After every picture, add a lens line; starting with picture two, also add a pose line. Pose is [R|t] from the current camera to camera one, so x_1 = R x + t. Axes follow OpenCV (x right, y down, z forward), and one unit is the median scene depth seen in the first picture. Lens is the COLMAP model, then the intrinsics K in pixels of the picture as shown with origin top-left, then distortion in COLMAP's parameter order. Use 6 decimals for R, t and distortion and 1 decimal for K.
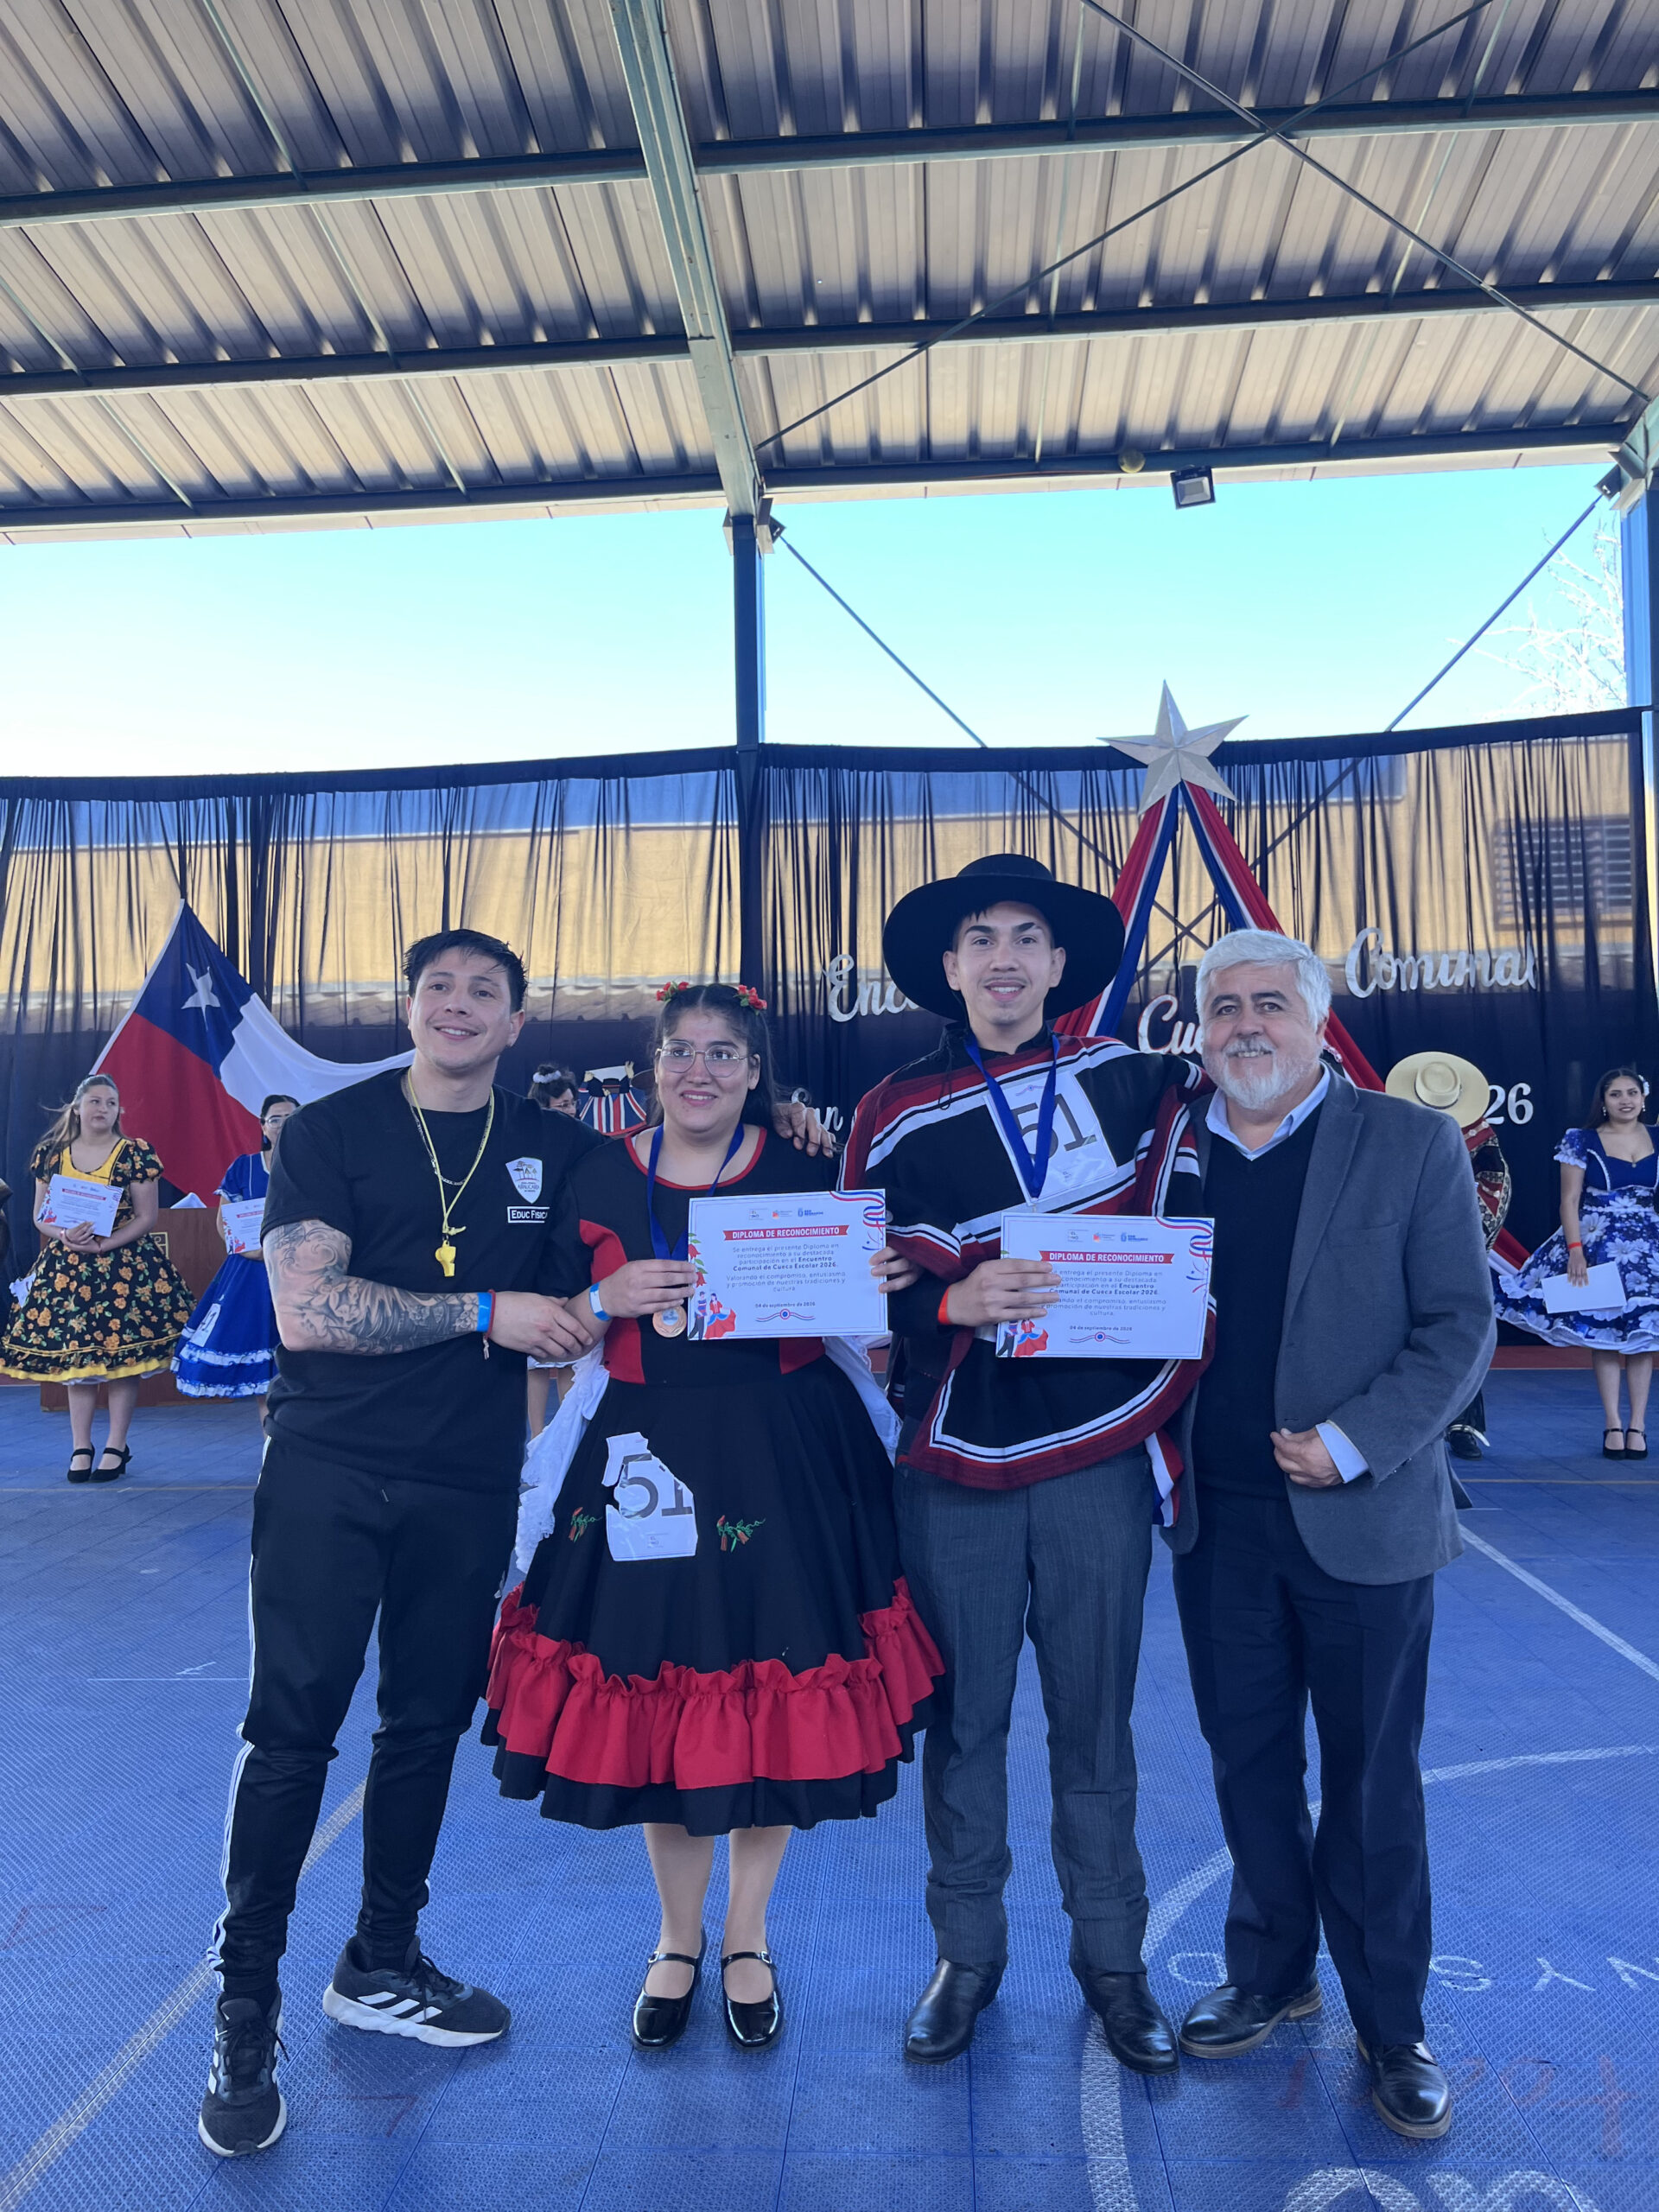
lens RADIAL K [[1659.9, 0, 848.8], [0, 1659.9, 1115.2], [0, 0, 1]] dist [0.054220, -0.066310]
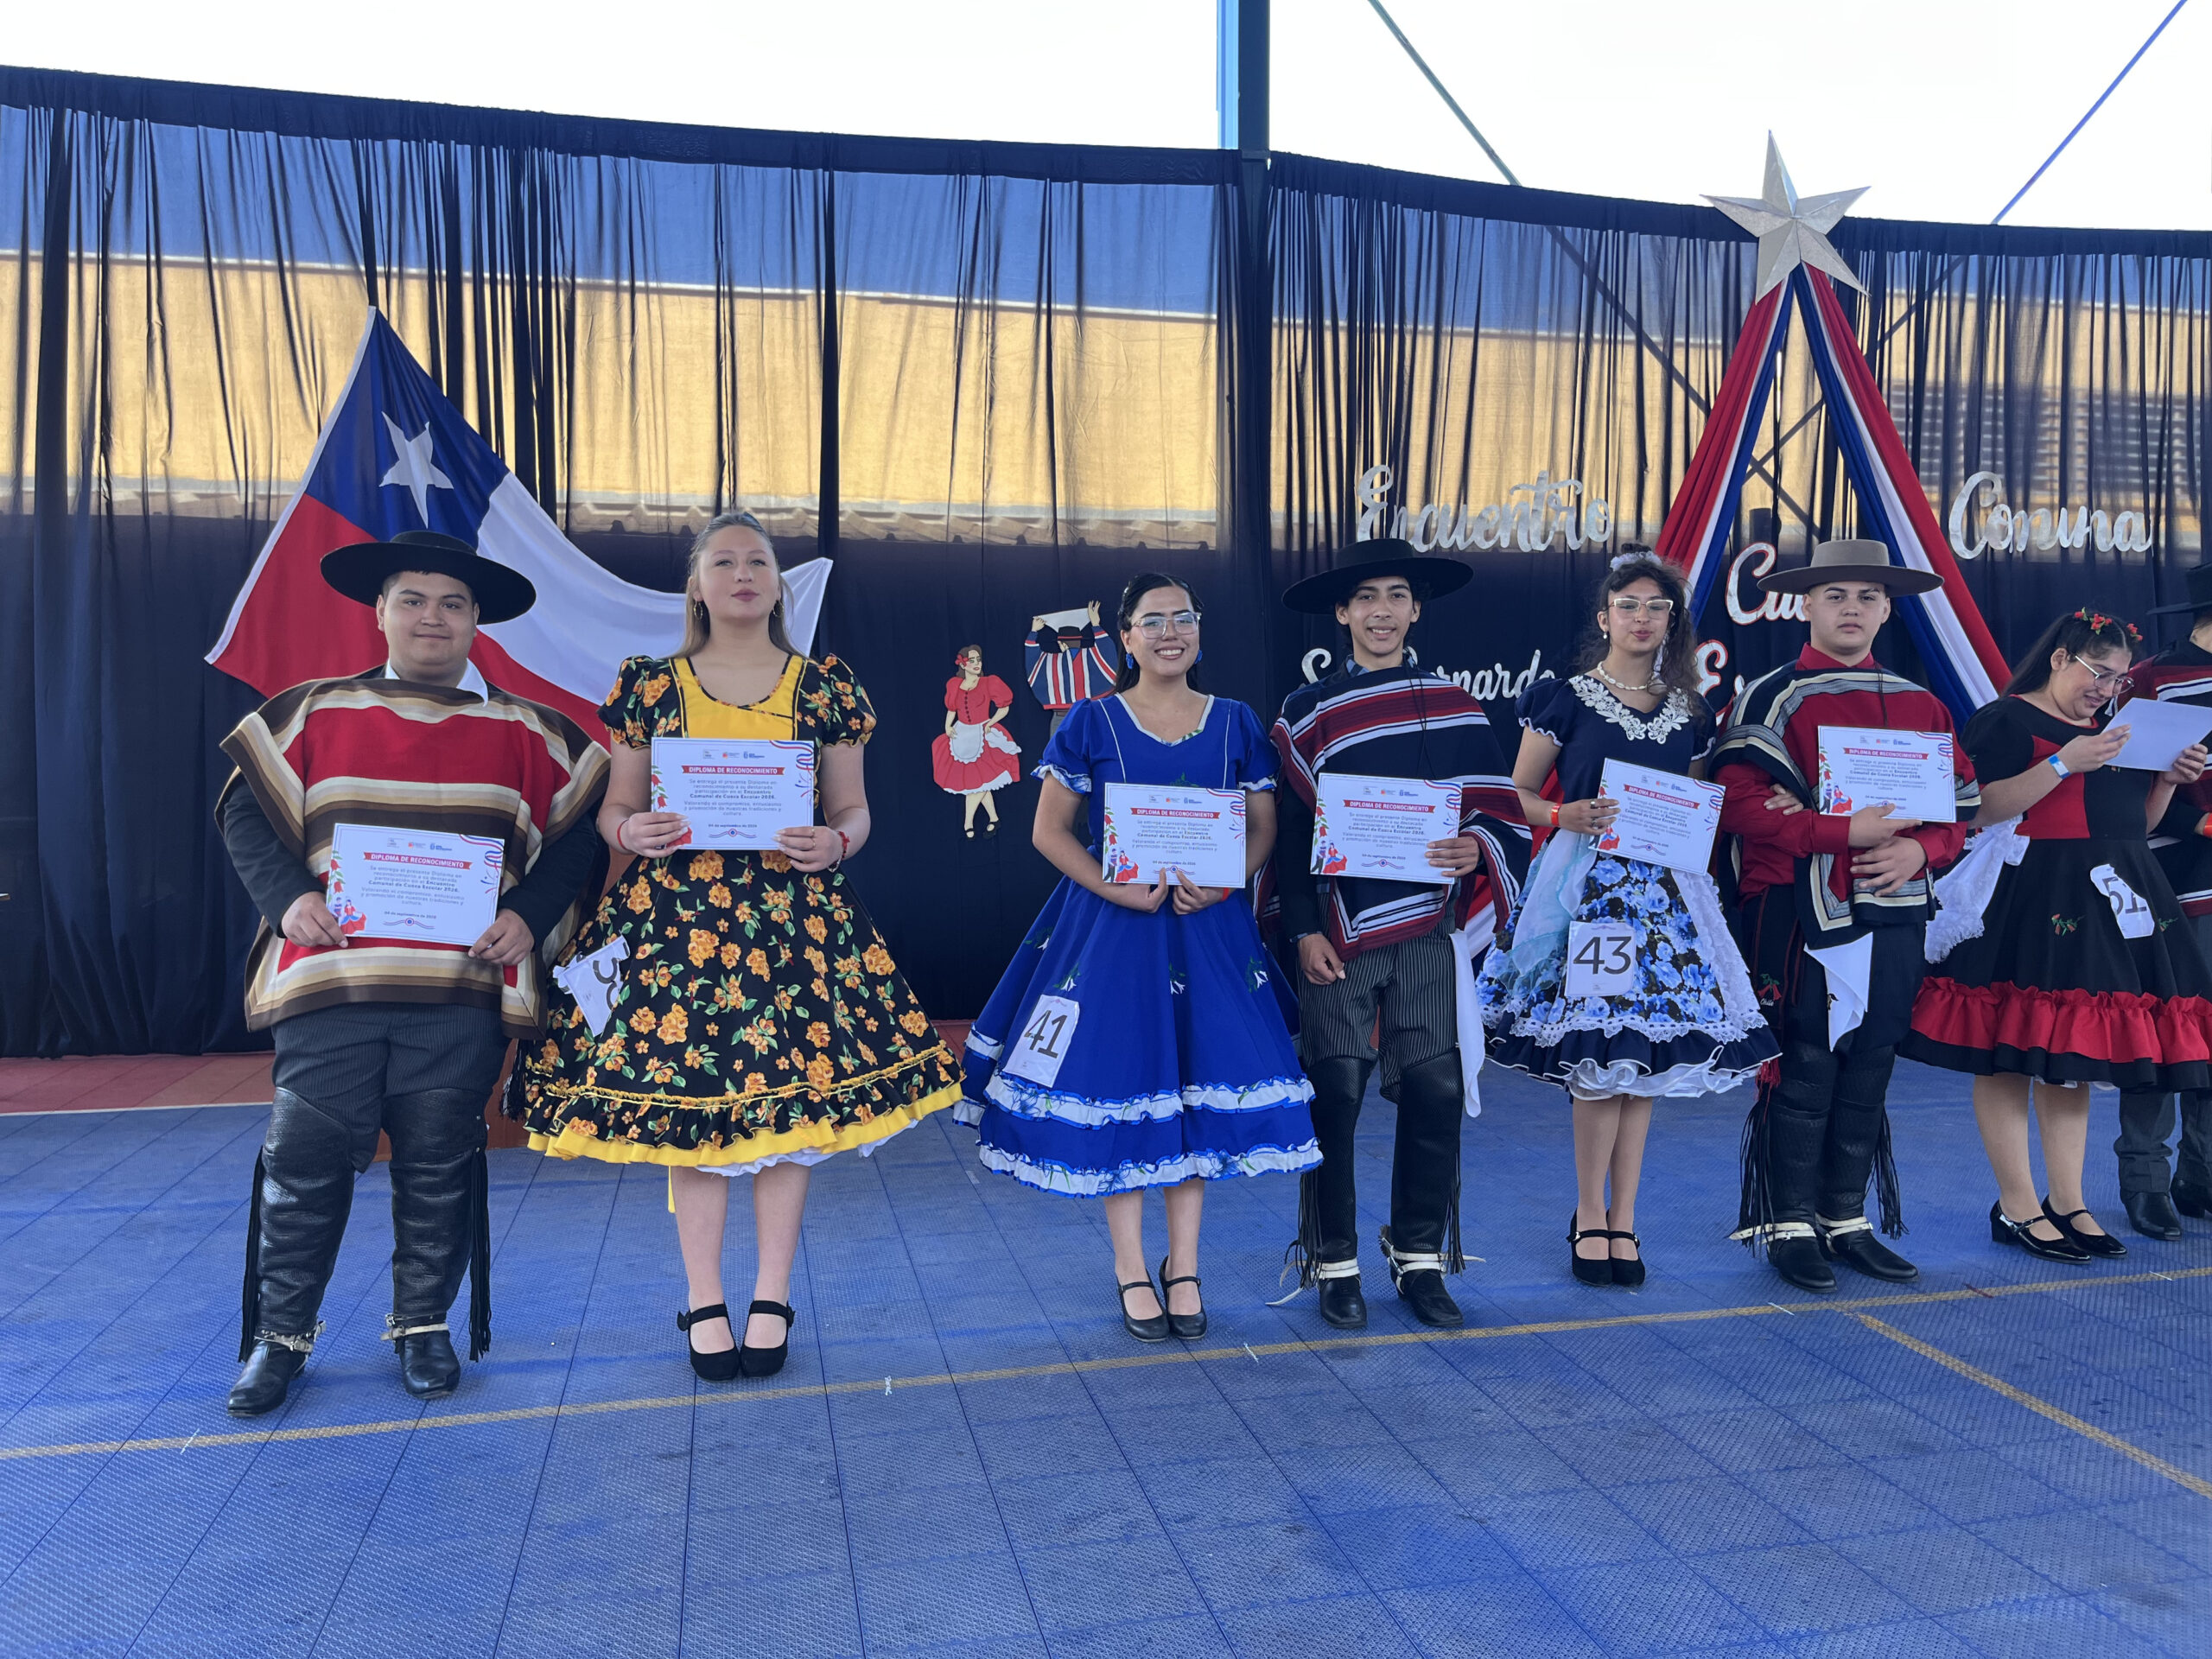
lens RADIAL K [[1659.9, 0, 1141.0], [0, 1659.9, 831.7], [0, 0, 1]] dist [0.054220, -0.066310]
pose [[0.959339, 0.006115, 0.282190, -0.307541], [-0.025656, 0.997516, 0.065606, 0.019119], [-0.281088, -0.070179, 0.957113, 0.321041]]
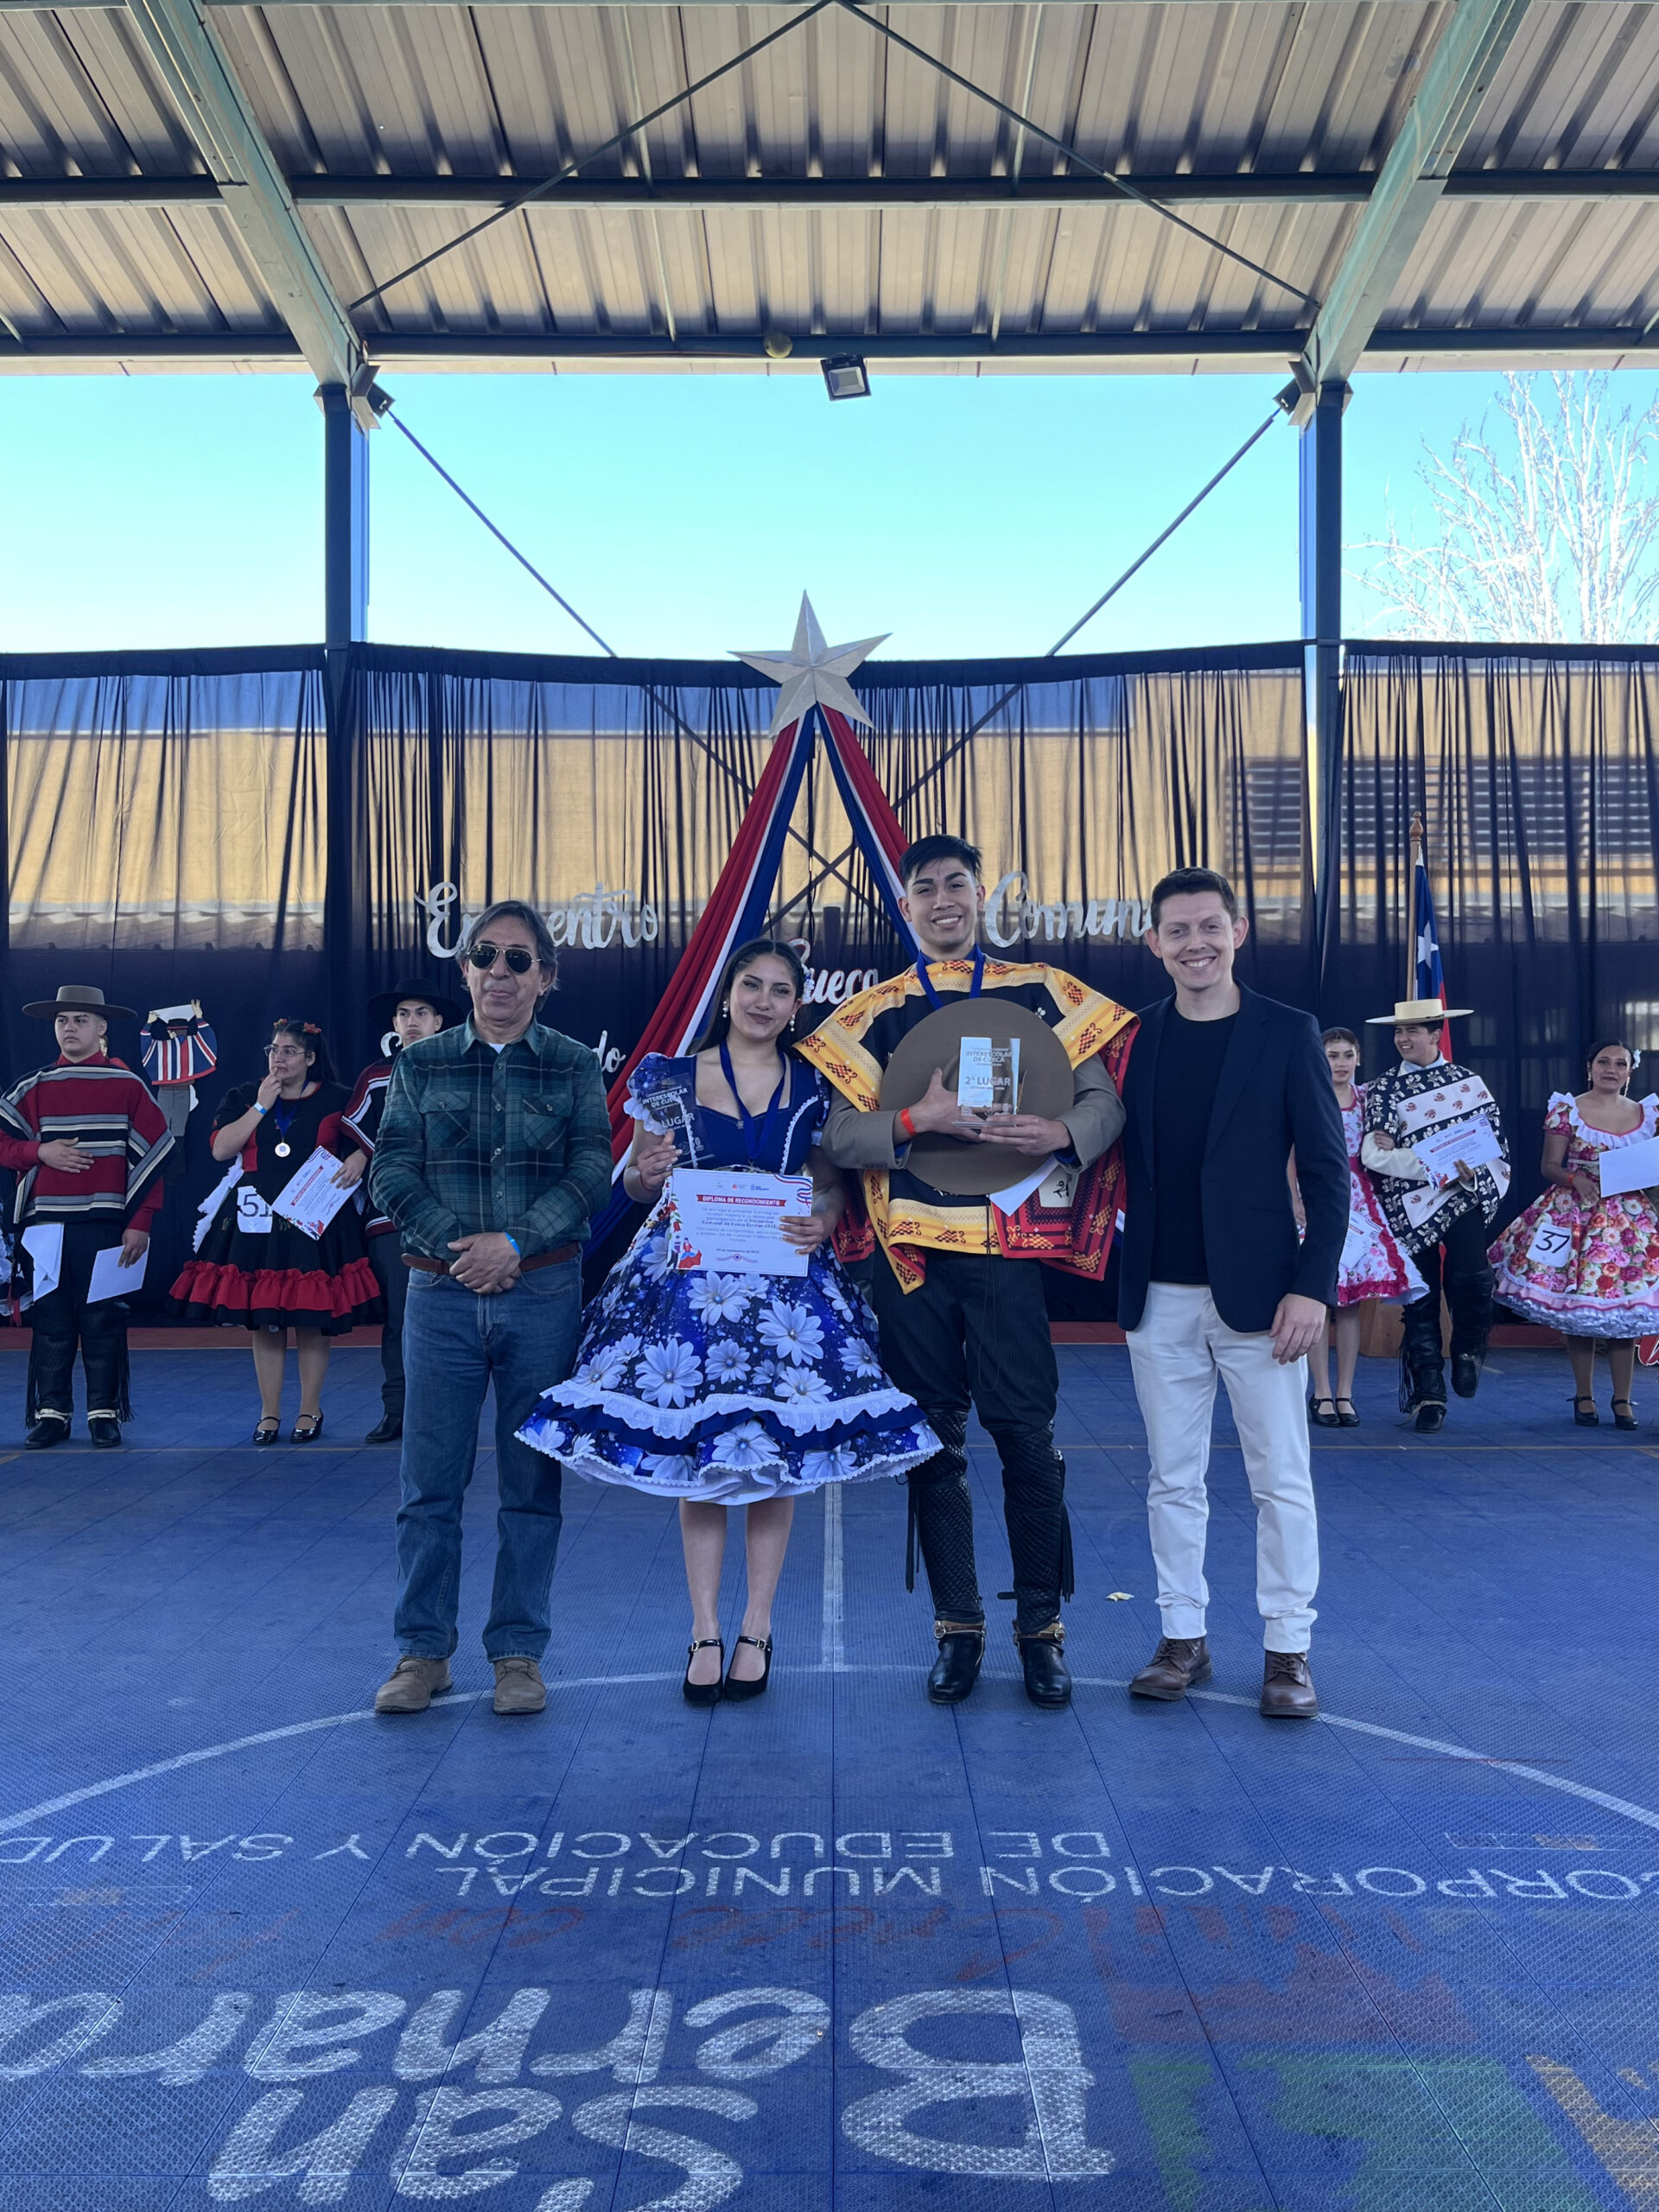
lens RADIAL K [[1905.5, 0, 835.1], [0, 1905.5, 1112.3], [0, 0, 1]] dist [0.033136, -0.013509]
pose [[0.997032, 0.017701, 0.074924, 0.133977], [-0.019177, 0.999635, 0.019021, 0.003103], [-0.074560, -0.020401, 0.997008, -0.044243]]
